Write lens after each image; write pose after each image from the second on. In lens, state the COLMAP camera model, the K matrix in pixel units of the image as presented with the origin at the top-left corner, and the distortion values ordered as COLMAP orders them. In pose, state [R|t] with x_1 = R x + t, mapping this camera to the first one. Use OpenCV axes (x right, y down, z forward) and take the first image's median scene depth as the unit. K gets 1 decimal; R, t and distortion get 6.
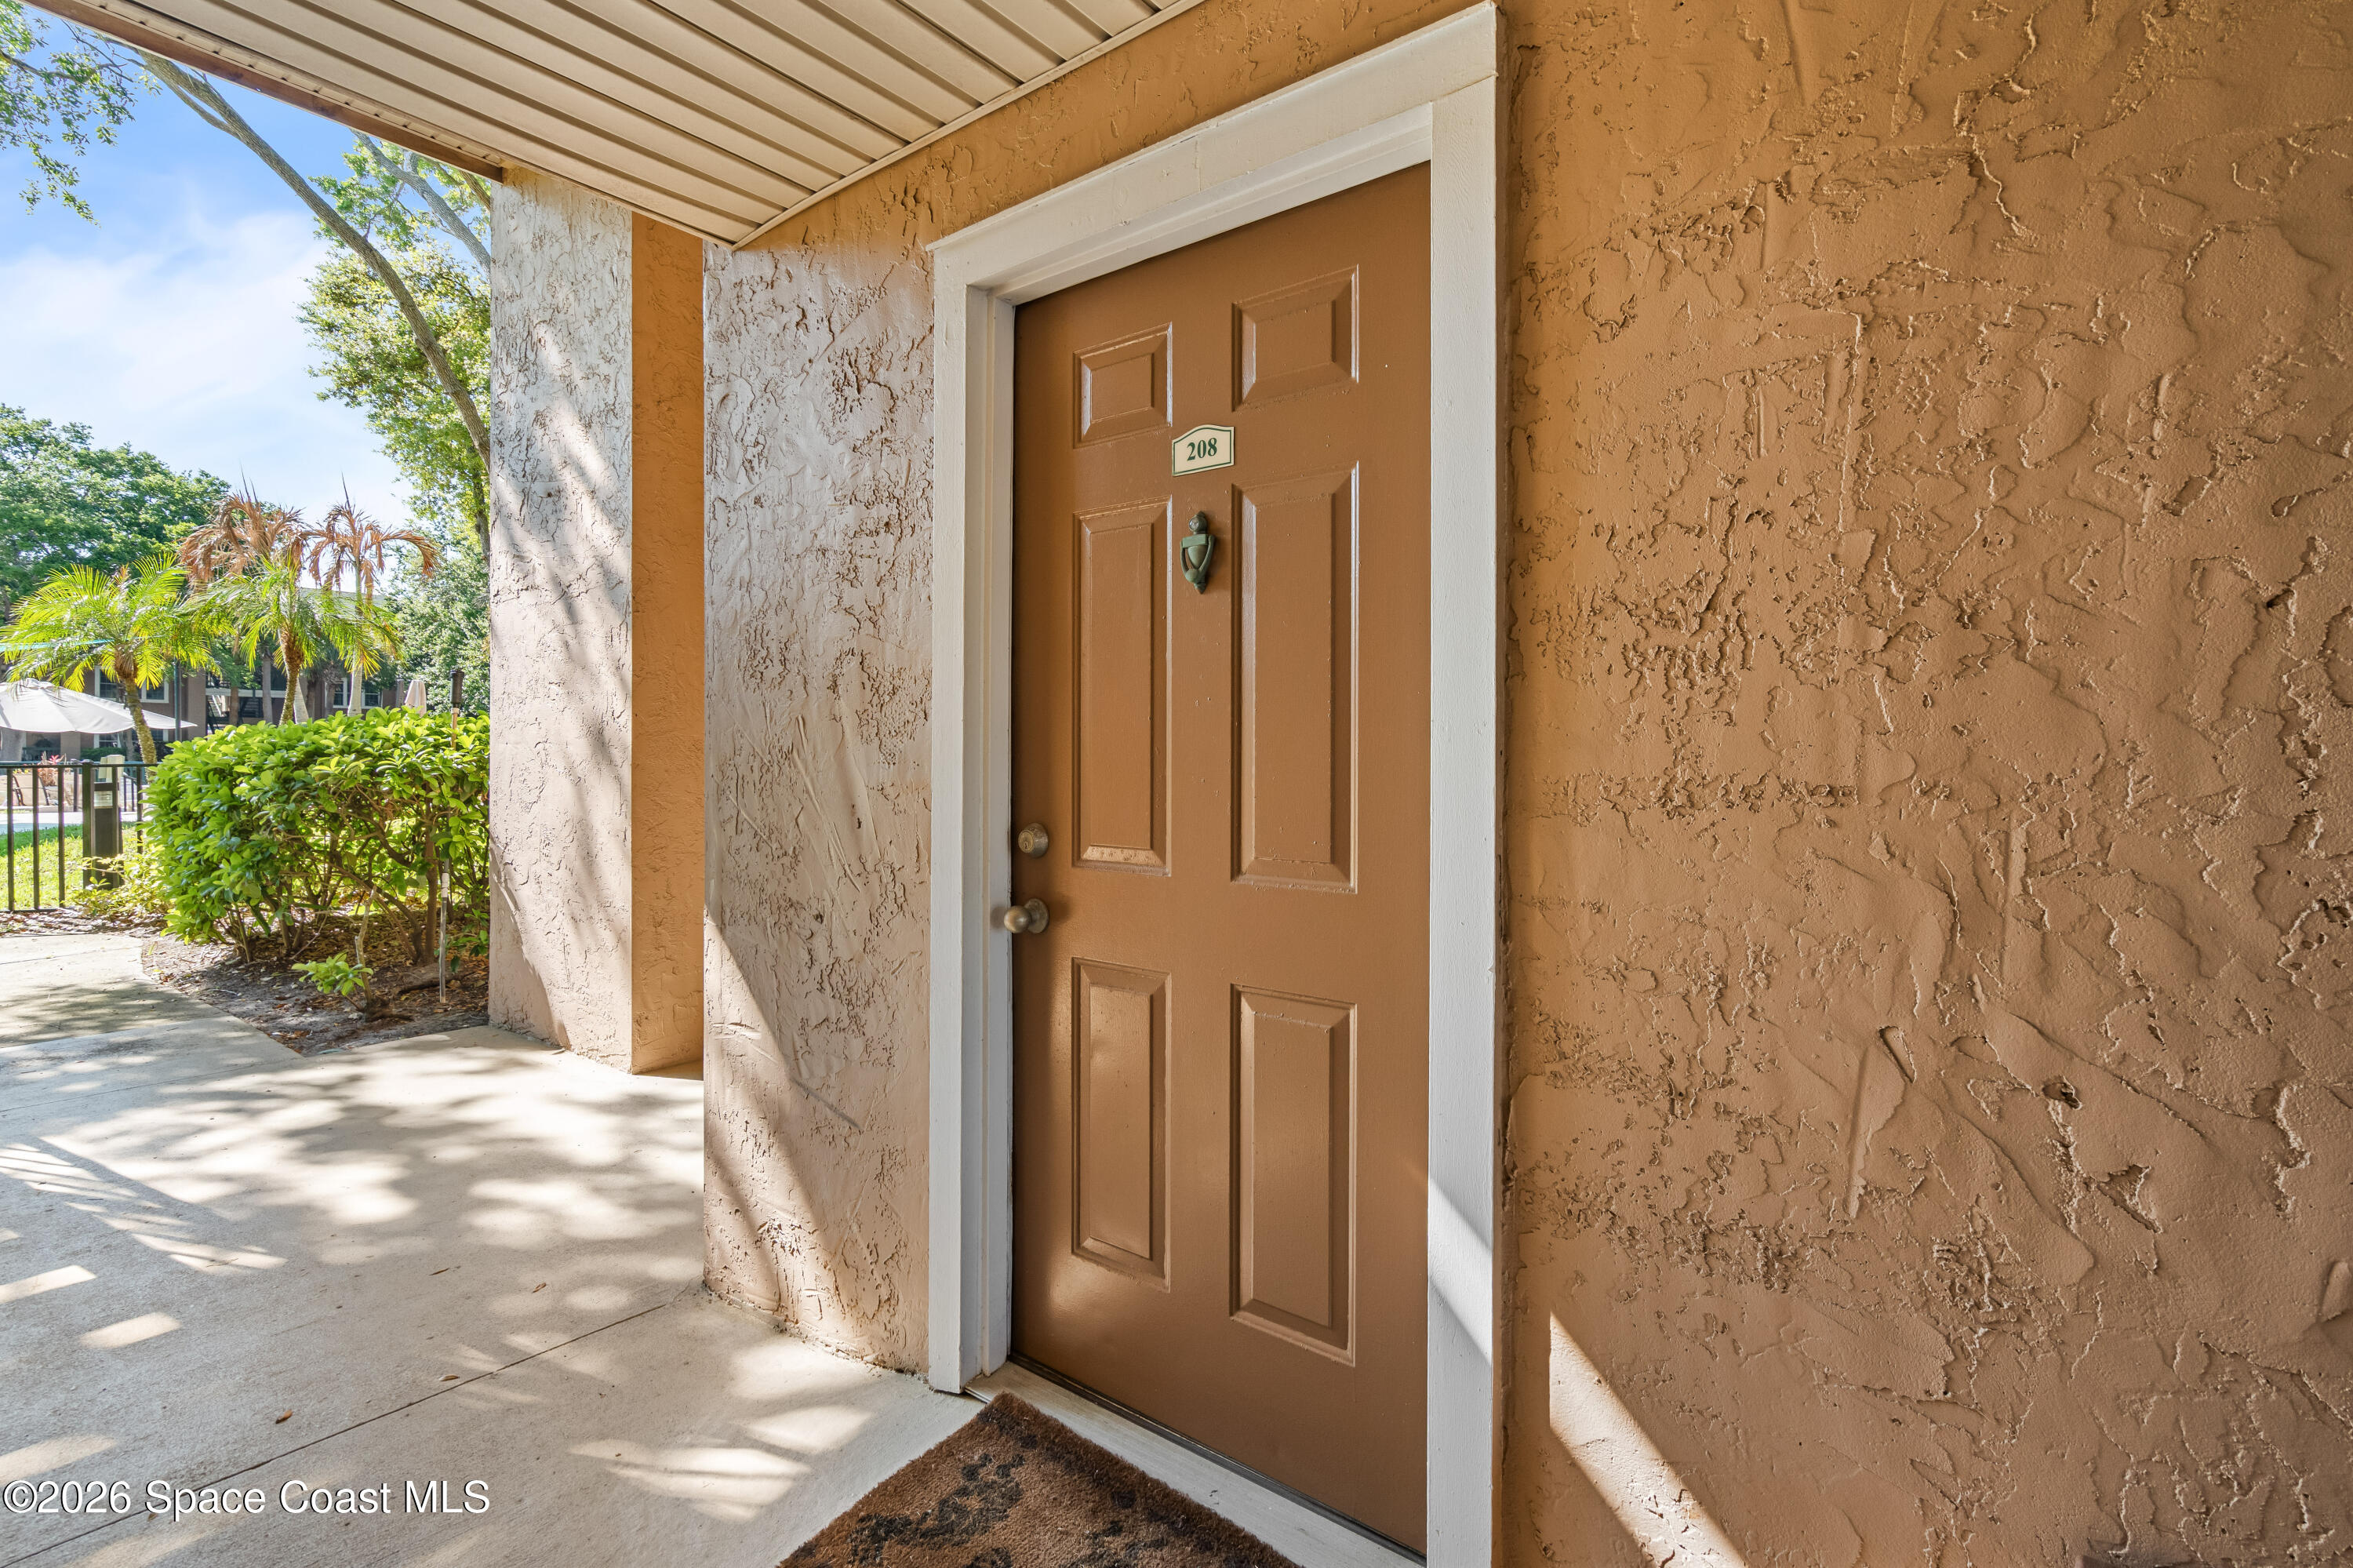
lens RADIAL K [[1075.0, 0, 1181.2], [0, 1075.0, 772.2], [0, 0, 1]] dist [-0.004482, 0.002850]
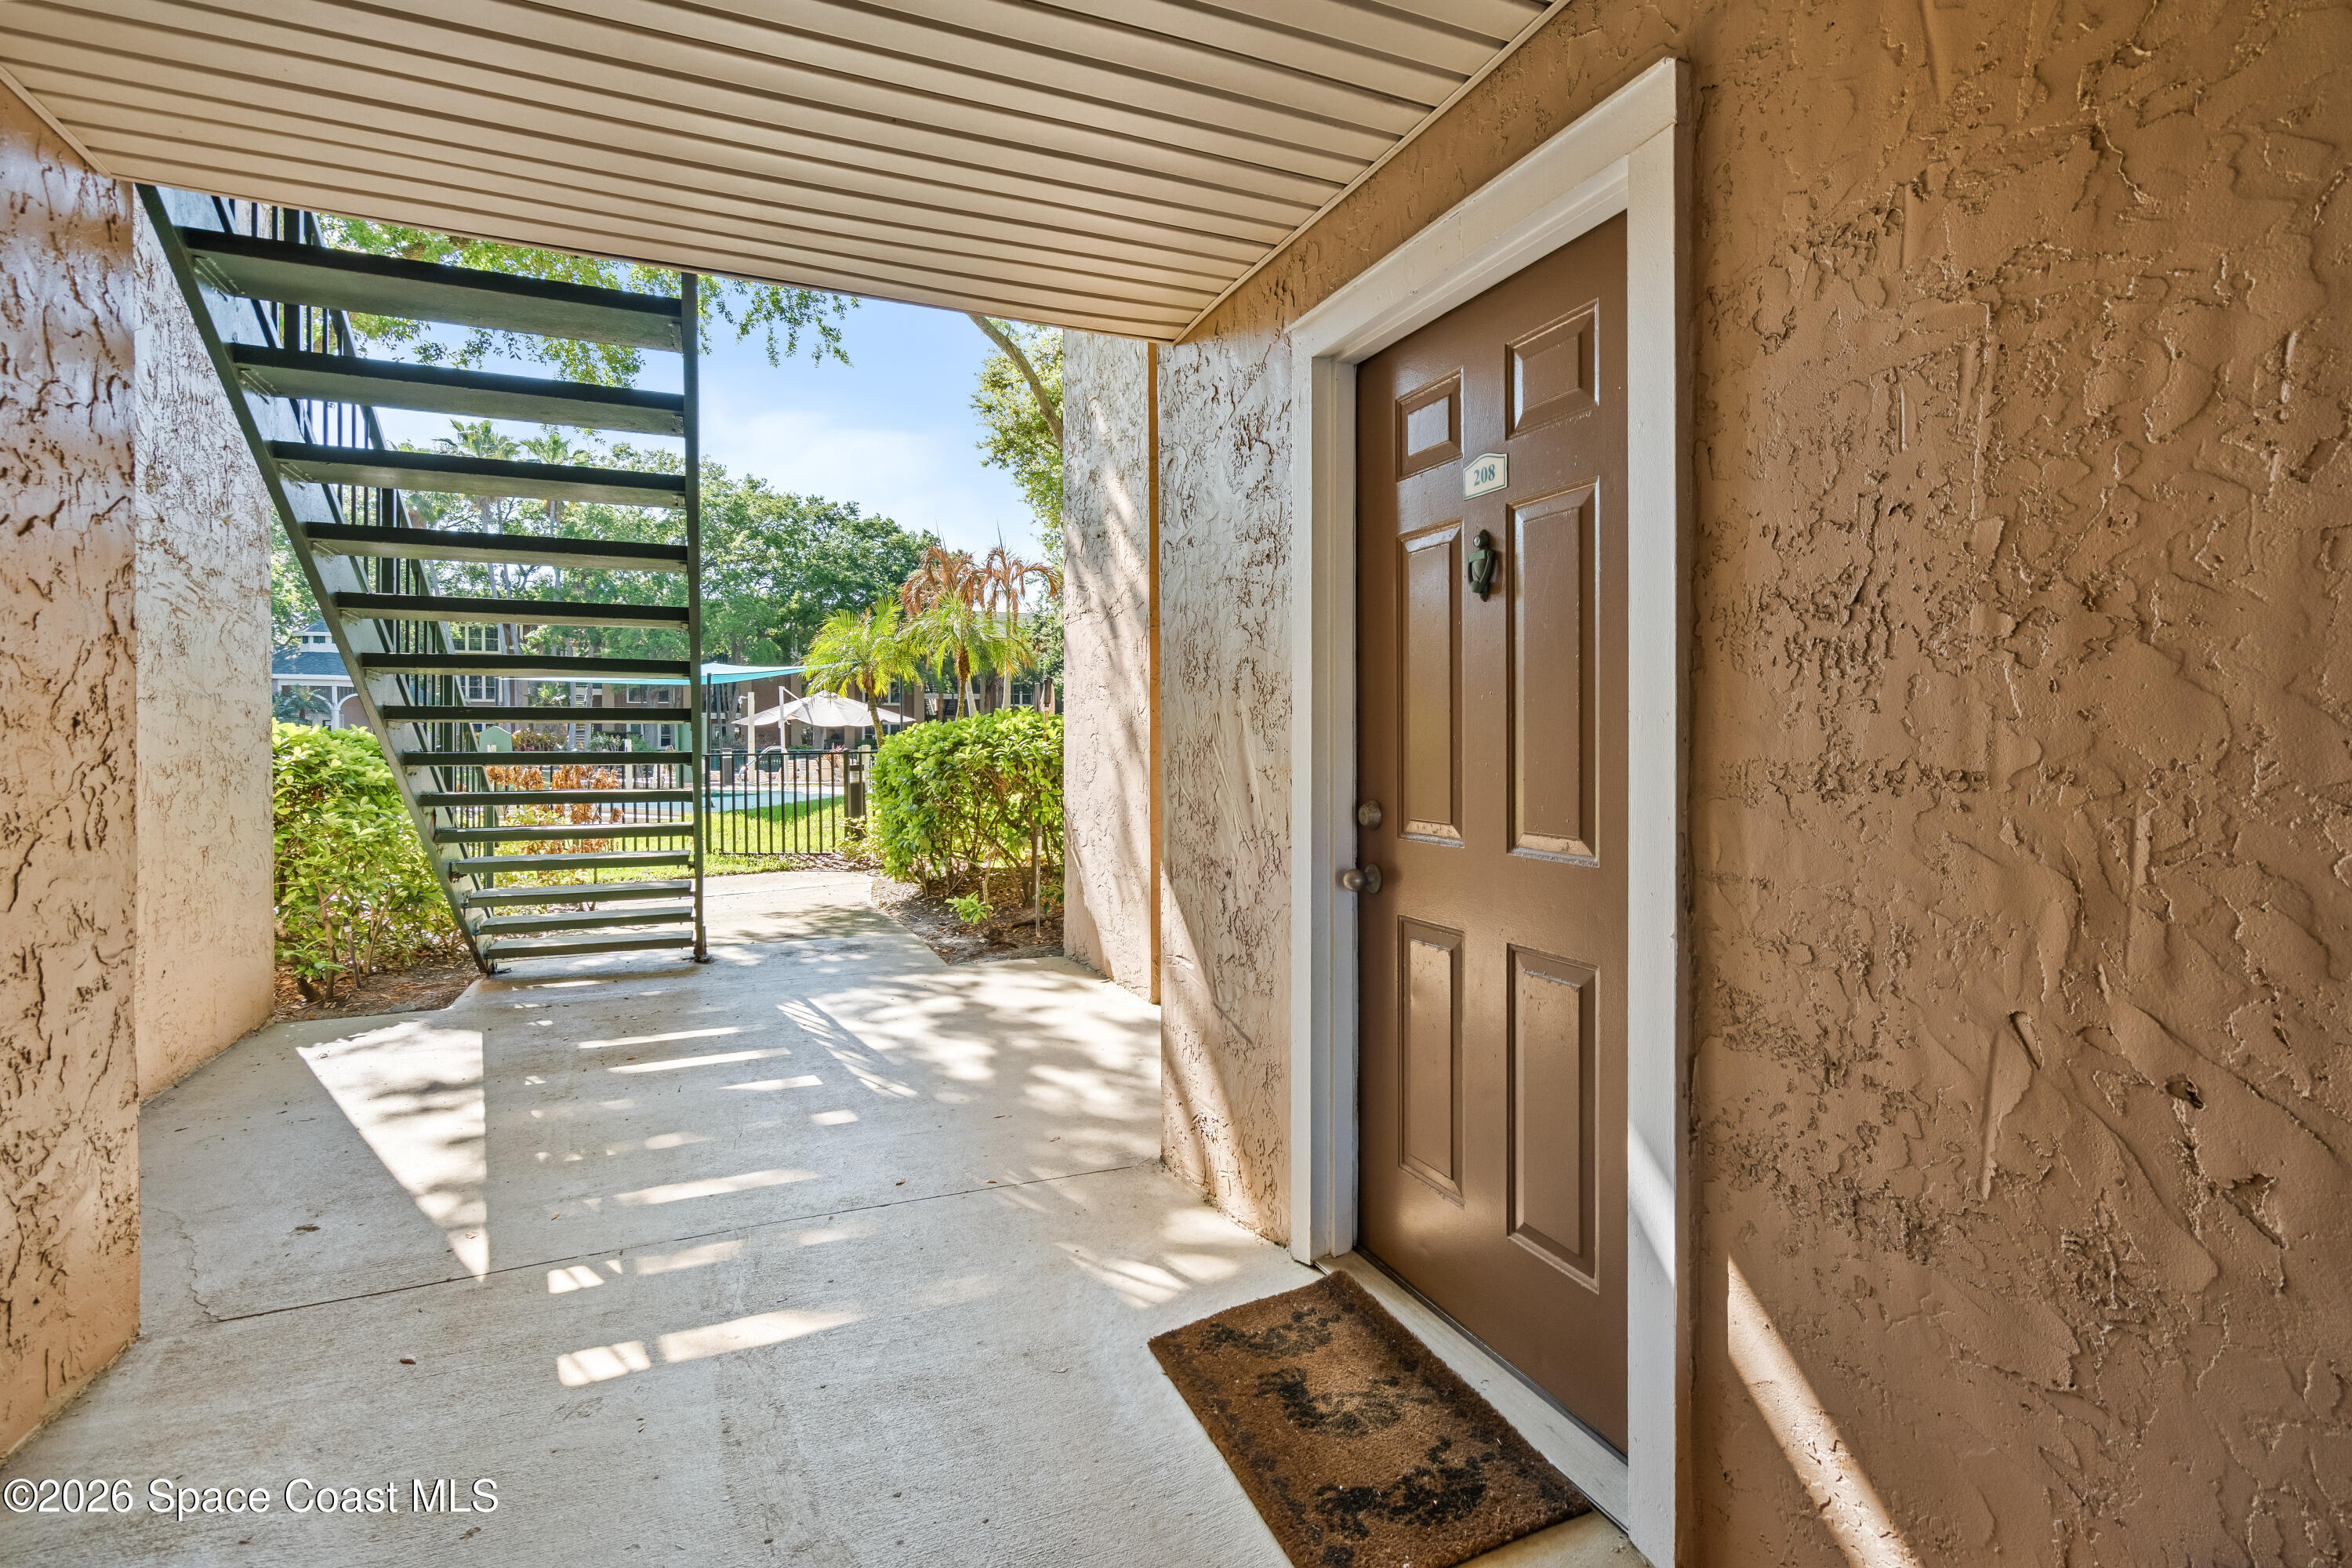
lens RADIAL K [[1074.5, 0, 1172.8], [0, 1074.5, 774.4], [0, 0, 1]] dist [-0.004482, 0.002850]
pose [[0.873619, 0.009816, -0.486511, 0.371070], [-0.002923, 0.999884, 0.014926, 0.002301], [0.486601, -0.011618, 0.873547, -0.208412]]
